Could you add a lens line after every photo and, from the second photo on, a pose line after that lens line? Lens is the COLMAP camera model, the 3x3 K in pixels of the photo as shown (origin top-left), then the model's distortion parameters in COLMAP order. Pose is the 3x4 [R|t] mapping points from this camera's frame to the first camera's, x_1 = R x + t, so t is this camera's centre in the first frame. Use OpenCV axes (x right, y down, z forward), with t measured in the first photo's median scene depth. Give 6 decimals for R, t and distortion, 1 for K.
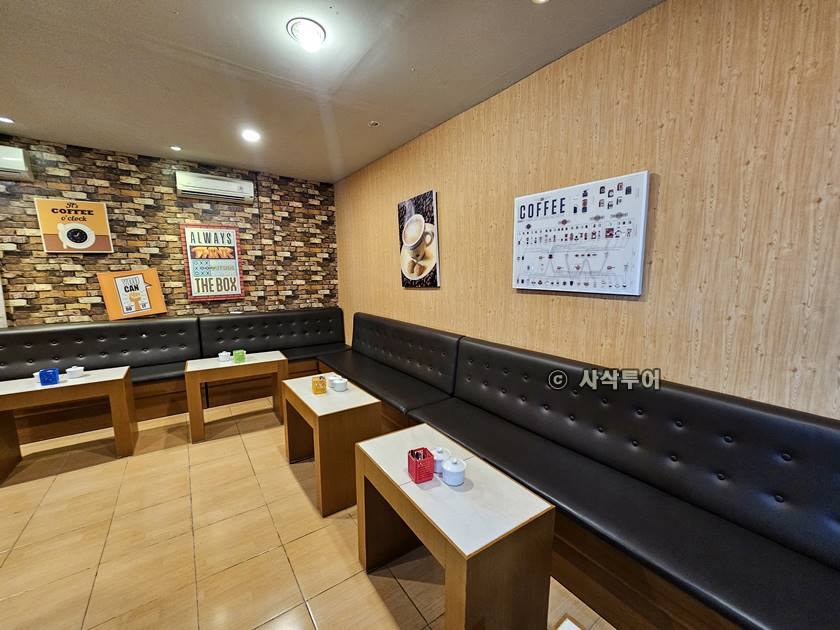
lens RADIAL K [[339.0, 0, 421.1], [0, 339.0, 317.5], [0, 0, 1]] dist [0.003782, 0.000606]
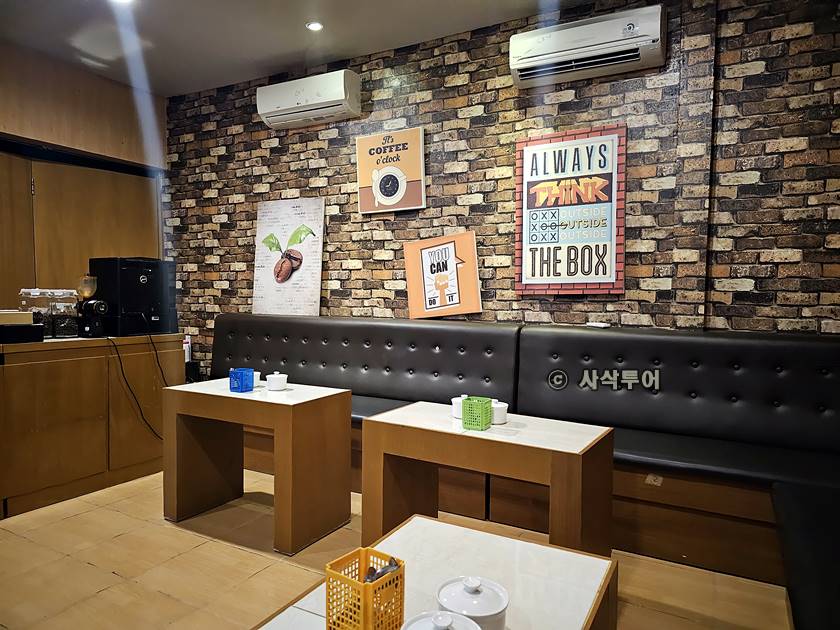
lens RADIAL K [[563.8, 0, 401.7], [0, 563.8, 326.5], [0, 0, 1]] dist [0.025780, -0.017055]
pose [[0.443059, 0.058845, -0.894559, -0.009987], [-0.130769, 0.991413, 0.000449, 0.022485], [0.886904, 0.116781, 0.446949, 0.504866]]
